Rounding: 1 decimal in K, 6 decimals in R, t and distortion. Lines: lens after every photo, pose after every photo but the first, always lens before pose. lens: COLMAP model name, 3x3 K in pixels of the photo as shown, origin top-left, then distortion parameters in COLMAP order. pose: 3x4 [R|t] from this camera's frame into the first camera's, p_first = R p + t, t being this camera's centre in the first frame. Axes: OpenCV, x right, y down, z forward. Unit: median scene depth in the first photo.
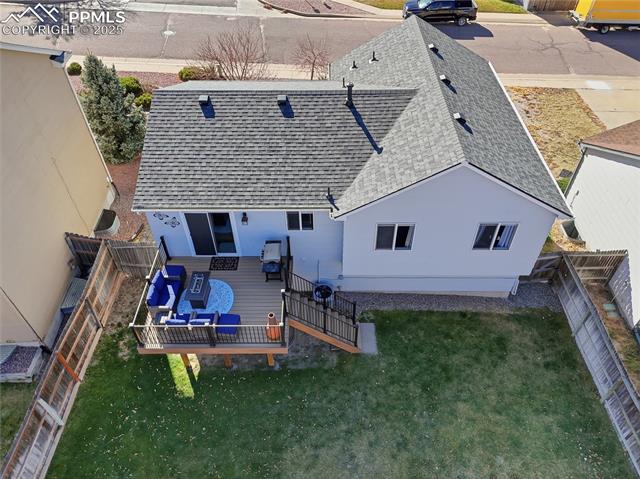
lens RADIAL K [[477.8, 0, 320.0], [0, 477.8, 239.5], [0, 0, 1]] dist [0.037210, -0.028272]
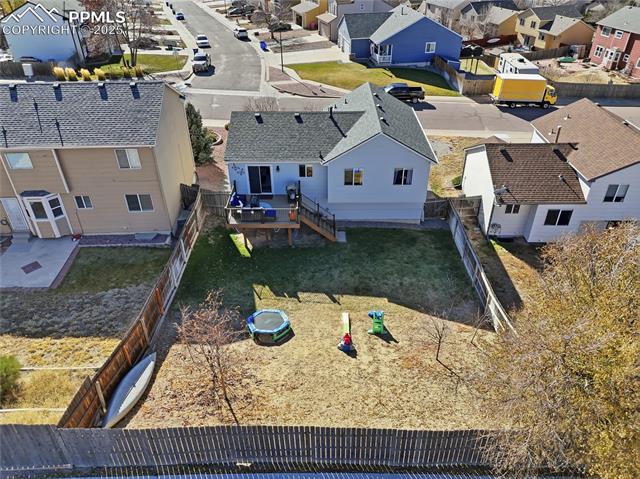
lens RADIAL K [[477.8, 0, 320.0], [0, 477.8, 239.5], [0, 0, 1]] dist [0.037210, -0.028272]
pose [[0.999994, 0.002325, 0.002558, 0.012221], [-0.001792, 0.981477, -0.191569, 0.596977], [-0.002956, 0.191564, 0.981476, -0.853872]]
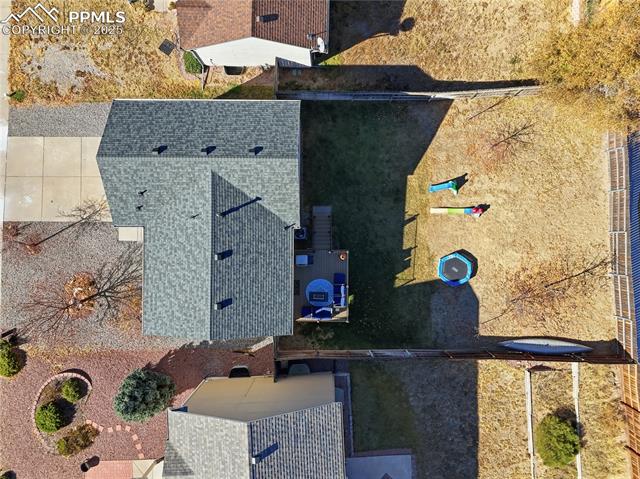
lens RADIAL K [[479.2, 0, 321.0], [0, 479.2, 245.5], [0, 0, 1]] dist [0.048232, -0.001131]
pose [[-0.004784, -0.999989, -0.000231, -0.042759], [0.714531, -0.003580, 0.699594, -1.182301], [-0.699587, 0.003182, 0.714540, -0.382164]]
